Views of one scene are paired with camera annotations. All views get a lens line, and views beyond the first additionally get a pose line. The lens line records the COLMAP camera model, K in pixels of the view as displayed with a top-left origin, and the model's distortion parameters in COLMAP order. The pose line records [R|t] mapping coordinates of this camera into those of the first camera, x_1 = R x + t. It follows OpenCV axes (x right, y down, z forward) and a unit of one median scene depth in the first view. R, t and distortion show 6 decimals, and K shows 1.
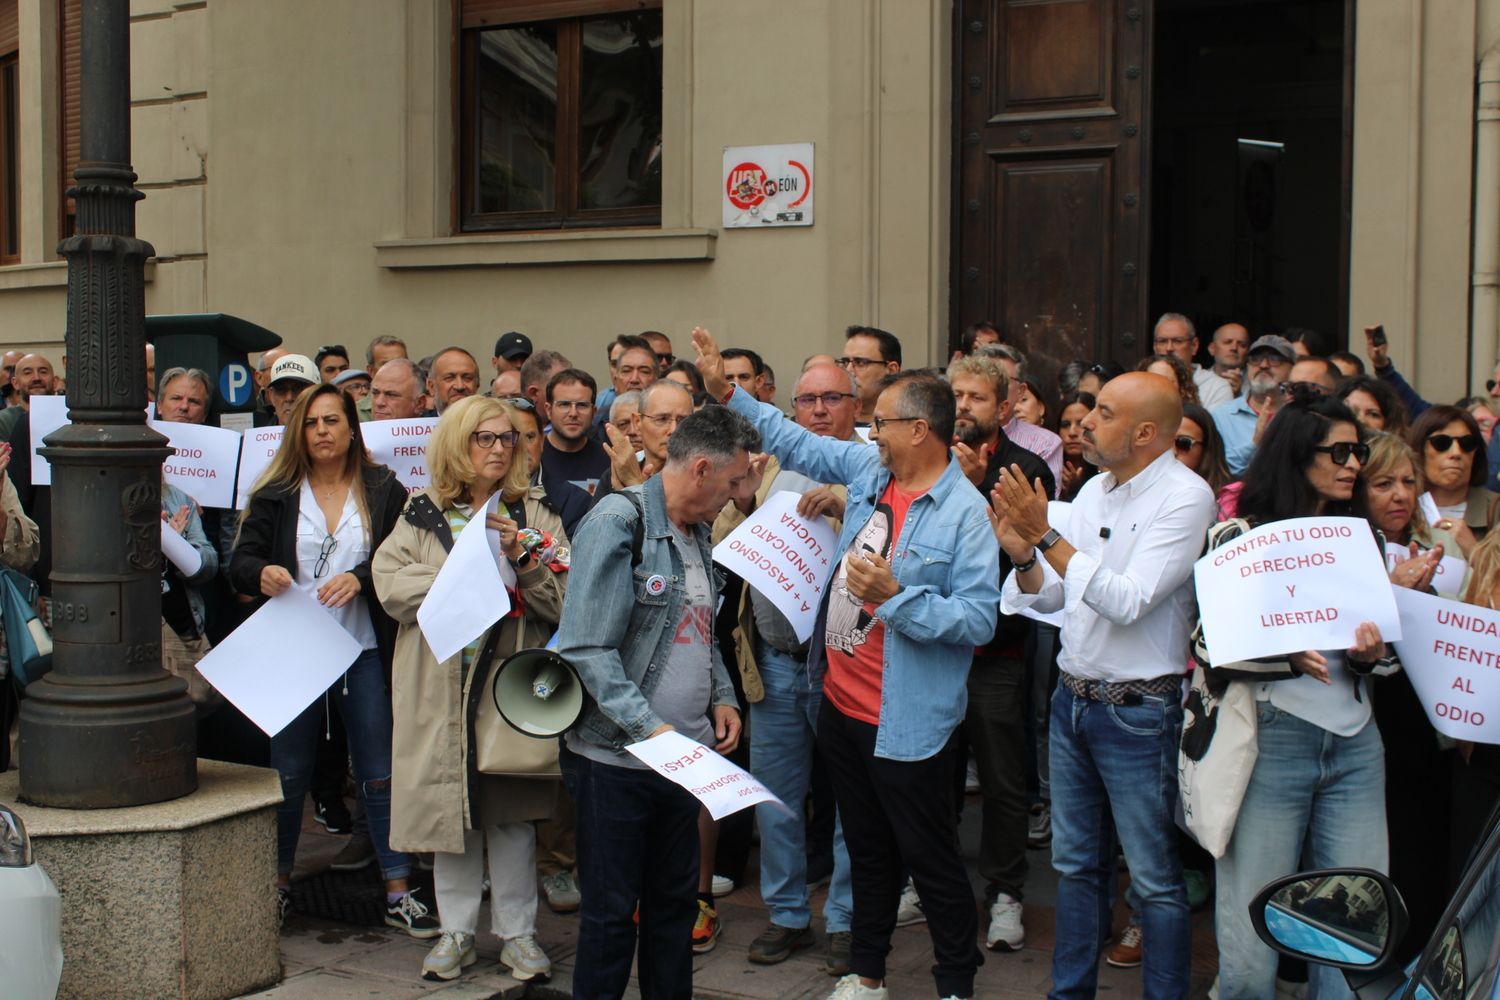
lens RADIAL K [[1936.8, 0, 752.7], [0, 1936.8, 470.6], [0, 0, 1]] dist [-0.017675, -0.026135]
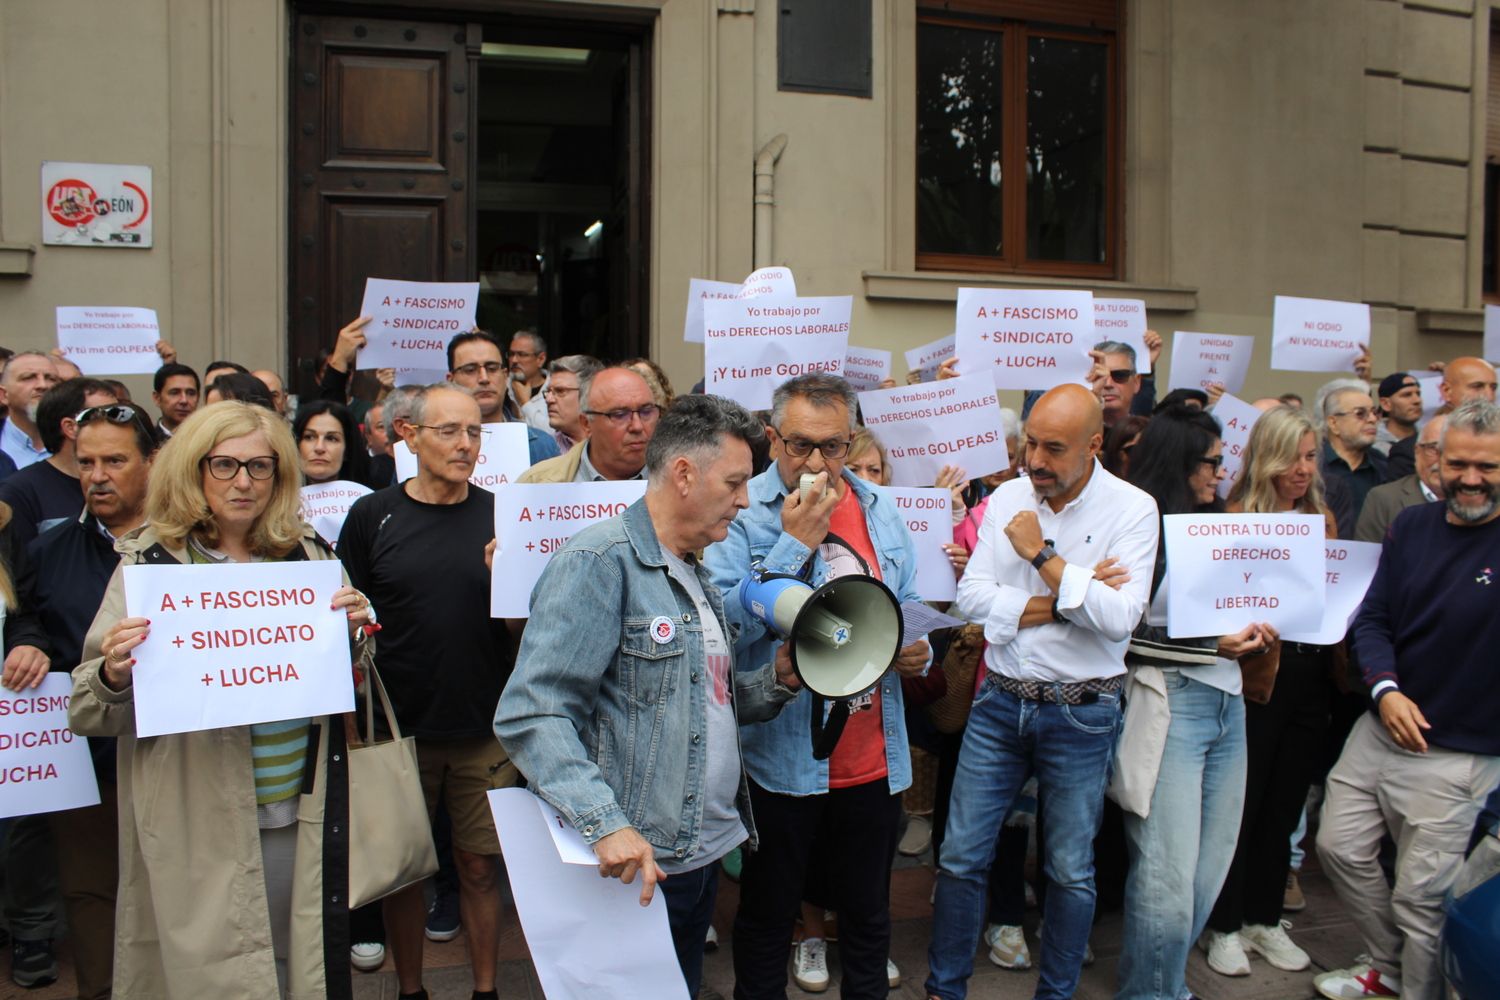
lens RADIAL K [[1273.2, 0, 750.0], [0, 1273.2, 500.0], [0, 0, 1]] dist [-0.164446, 0.166896]
pose [[0.719676, -0.048409, 0.692620, -0.202971], [0.030447, 0.998807, 0.038173, -0.009870], [-0.693642, -0.006384, 0.720292, 0.325405]]
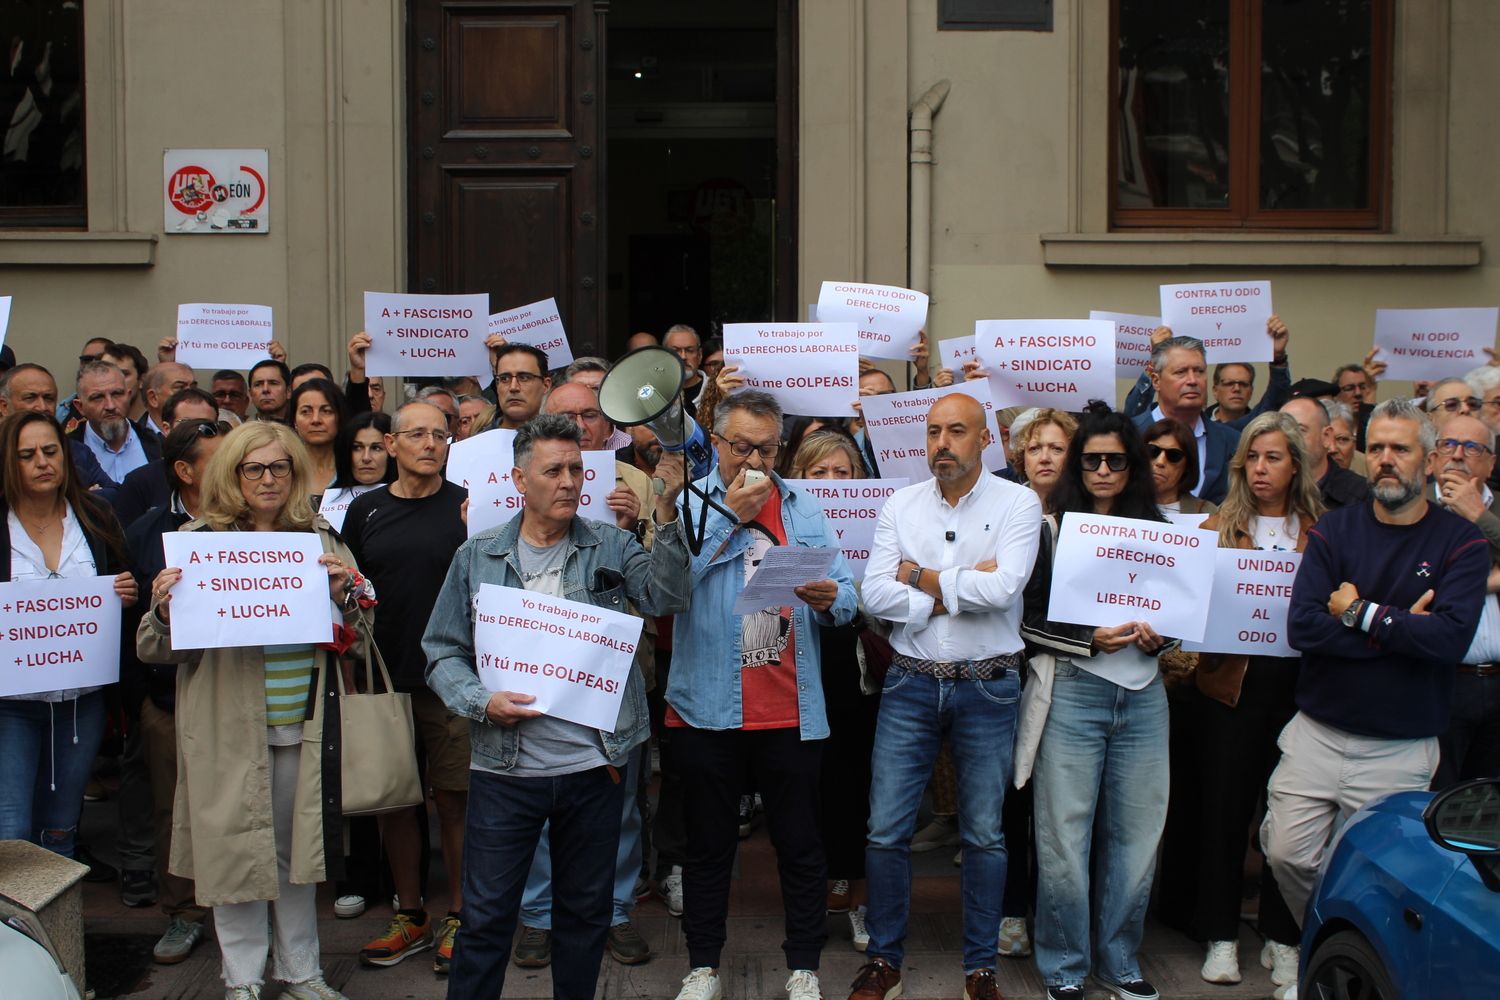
lens RADIAL K [[1890.2, 0, 750.0], [0, 1890.2, 500.0], [0, 0, 1]] dist [-0.068793, 0.044124]
pose [[0.863343, -0.043419, 0.502746, -0.251701], [0.031958, 0.998996, 0.031396, -0.013509], [-0.503605, -0.011039, 0.863864, 0.050239]]
